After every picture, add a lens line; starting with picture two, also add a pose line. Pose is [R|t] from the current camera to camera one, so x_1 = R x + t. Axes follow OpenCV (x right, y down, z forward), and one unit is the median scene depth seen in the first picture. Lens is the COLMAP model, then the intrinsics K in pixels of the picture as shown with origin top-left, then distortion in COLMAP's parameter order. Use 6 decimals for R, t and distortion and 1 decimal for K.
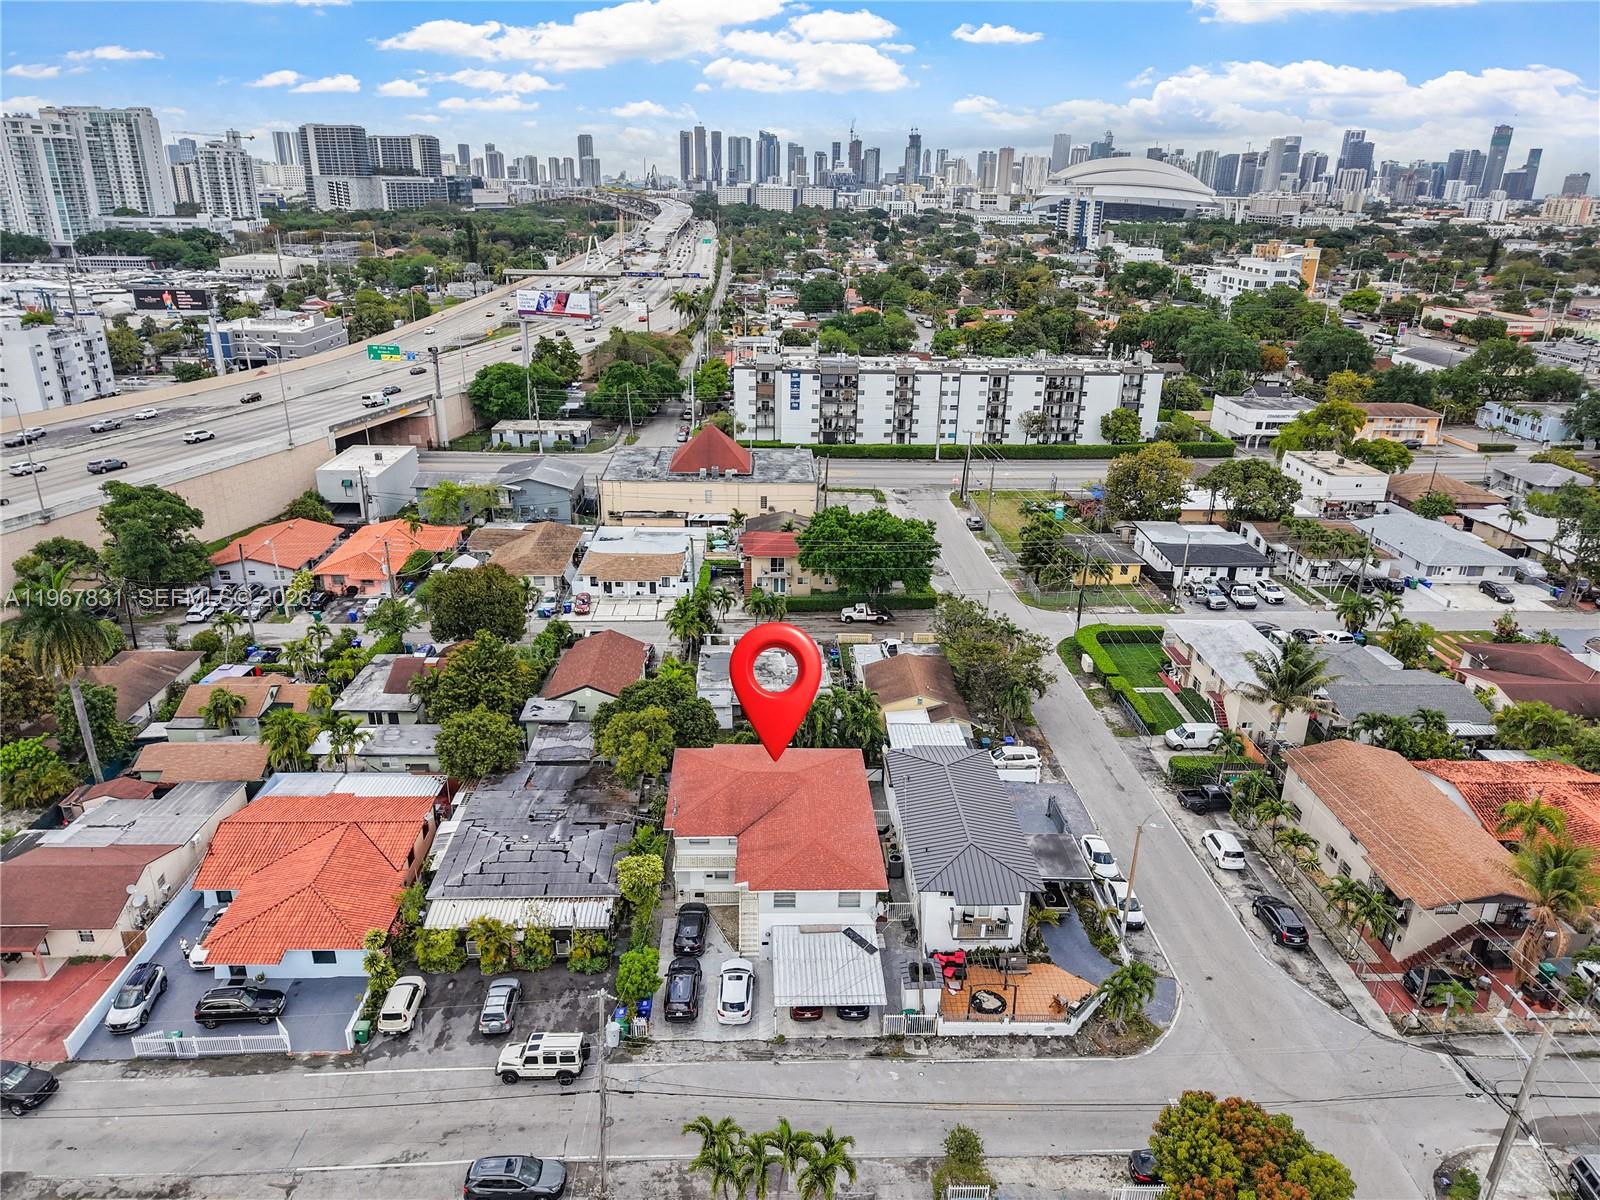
lens RADIAL K [[1064.5, 0, 800.0], [0, 1064.5, 600.0], [0, 0, 1]] dist [0.027016, -0.027888]
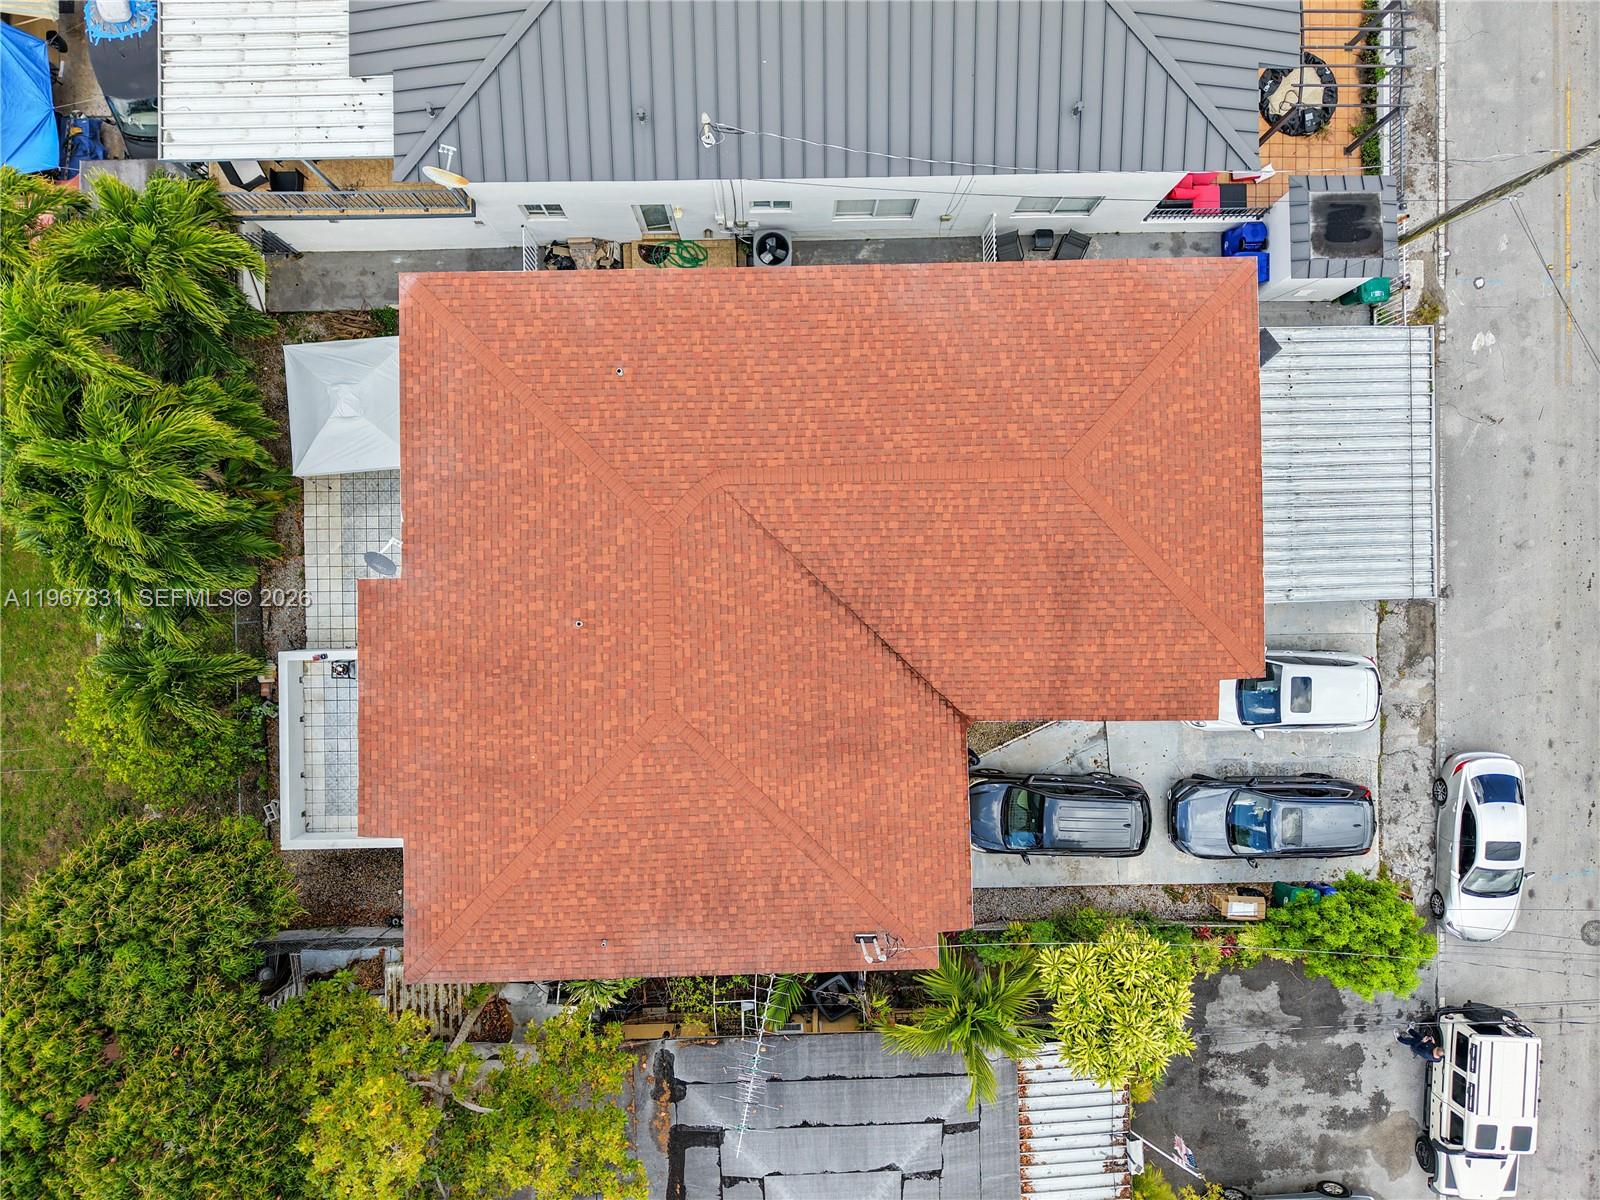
lens RADIAL K [[1064.8, 0, 800.0], [0, 1064.8, 600.0], [0, 0, 1]] dist [0.046847, -0.073487]
pose [[0.016412, -0.999699, -0.018214, -0.006242], [0.351826, -0.011277, 0.935997, -0.028010], [-0.935922, -0.021770, 0.351535, 0.319256]]
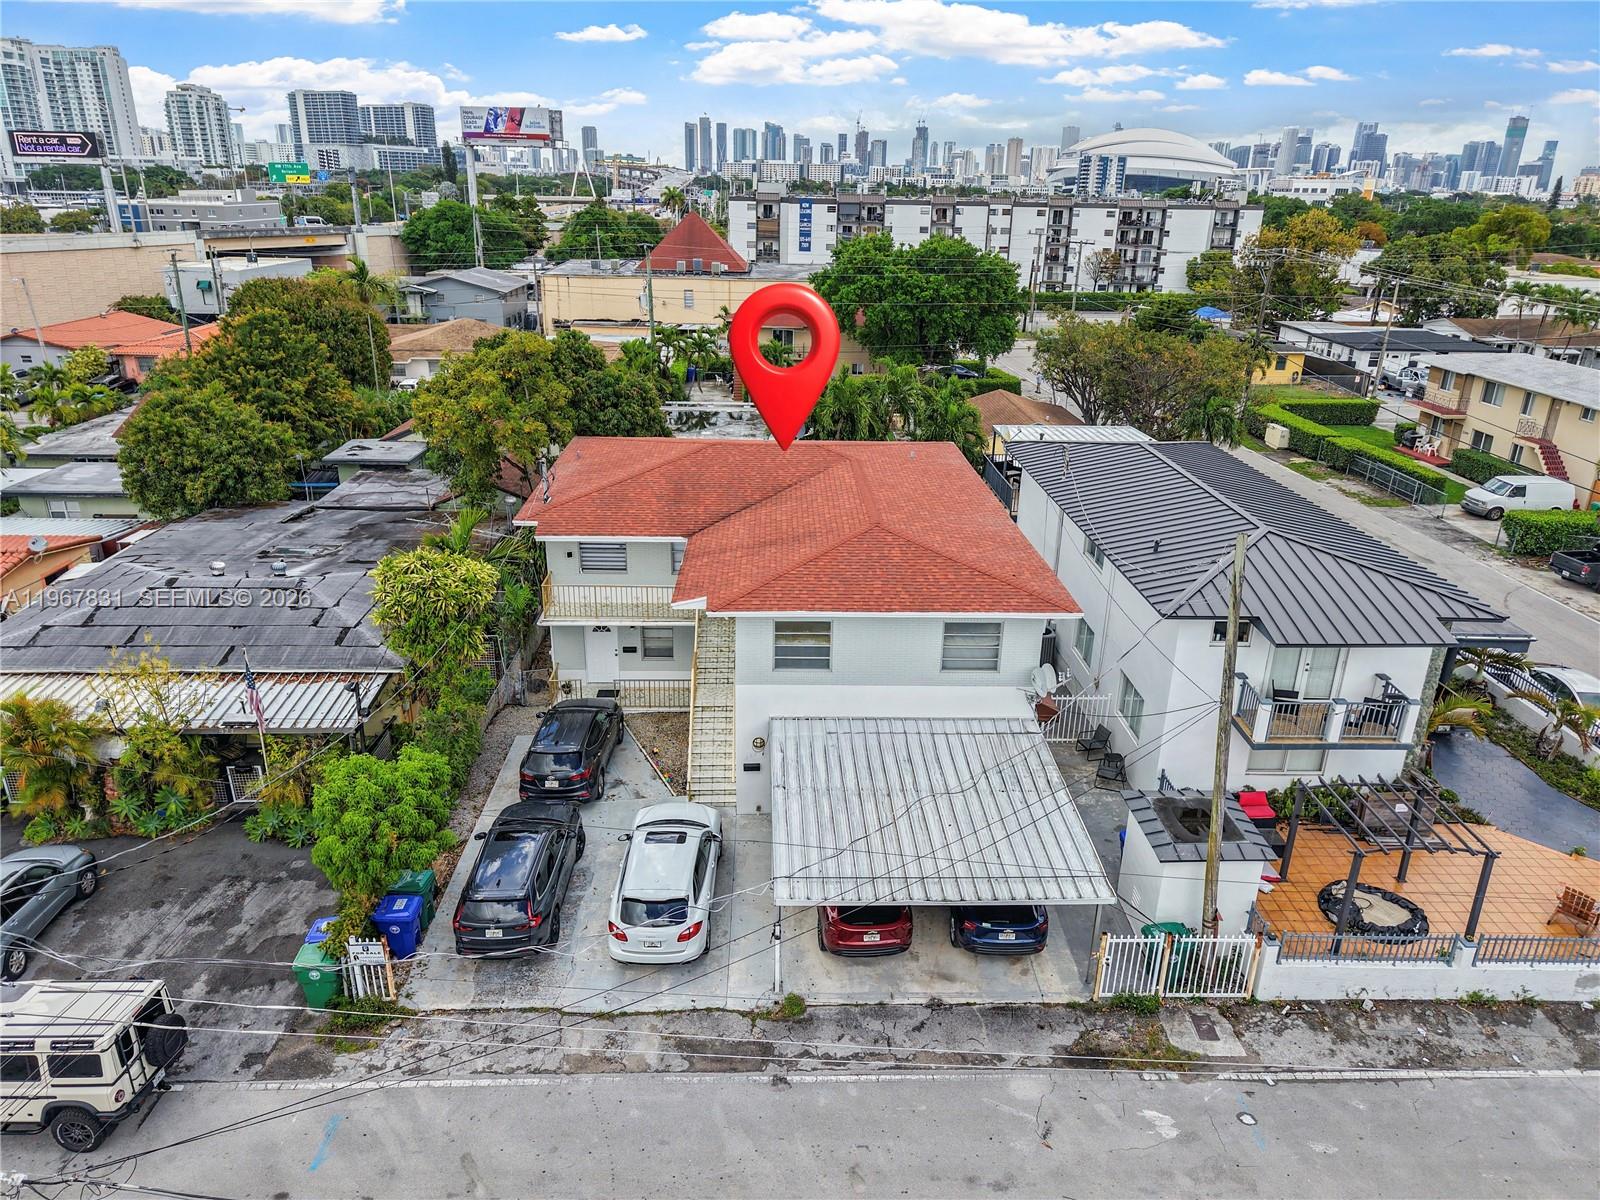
lens RADIAL K [[1064.5, 0, 800.0], [0, 1064.5, 600.0], [0, 0, 1]] dist [0.027016, -0.027888]
pose [[0.999988, 0.001834, -0.004594, -0.004368], [-0.001839, 0.999998, -0.001077, 0.084791], [0.004592, 0.001085, 0.999989, 0.198791]]
